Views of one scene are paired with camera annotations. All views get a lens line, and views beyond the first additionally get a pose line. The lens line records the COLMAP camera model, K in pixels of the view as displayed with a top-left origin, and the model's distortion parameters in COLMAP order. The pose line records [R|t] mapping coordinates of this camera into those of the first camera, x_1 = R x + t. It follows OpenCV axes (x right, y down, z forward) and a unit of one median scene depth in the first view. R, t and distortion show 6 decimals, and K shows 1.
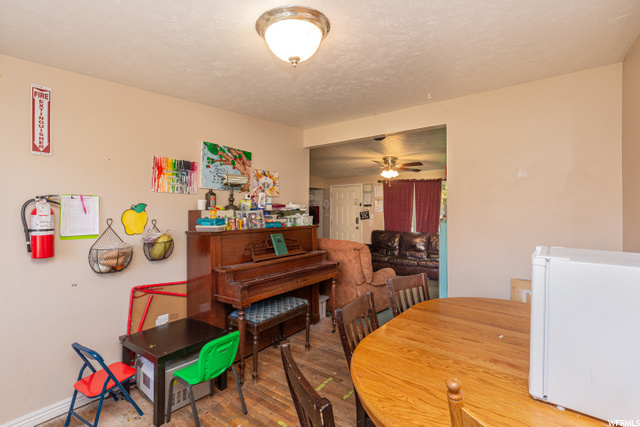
lens RADIAL K [[293.5, 0, 320.0], [0, 293.5, 212.7], [0, 0, 1]] dist [0.000602, -0.000169]
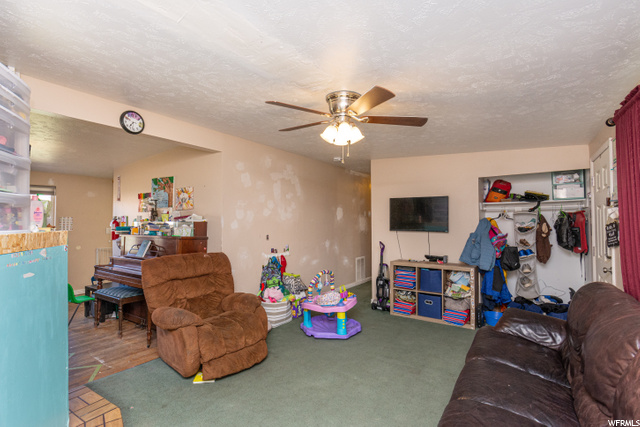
lens RADIAL K [[308.2, 0, 313.4], [0, 308.2, 212.9], [0, 0, 1]] dist [-0.004078, 0.000915]
pose [[0.045165, -0.029650, -0.998539, 1.196391], [-0.002074, 0.999555, -0.029774, -0.007686], [0.998977, 0.003415, 0.045083, 1.639019]]
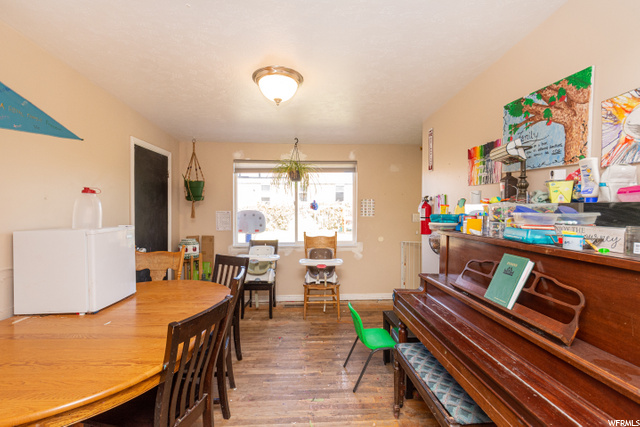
lens RADIAL K [[293.5, 0, 316.9], [0, 293.5, 209.8], [0, 0, 1]] dist [0.000602, -0.000169]
pose [[-0.757789, 0.004673, -0.652483, 0.361522], [-0.005053, 0.999902, 0.013029, -0.001964], [0.652480, 0.013170, -0.757692, 1.126096]]
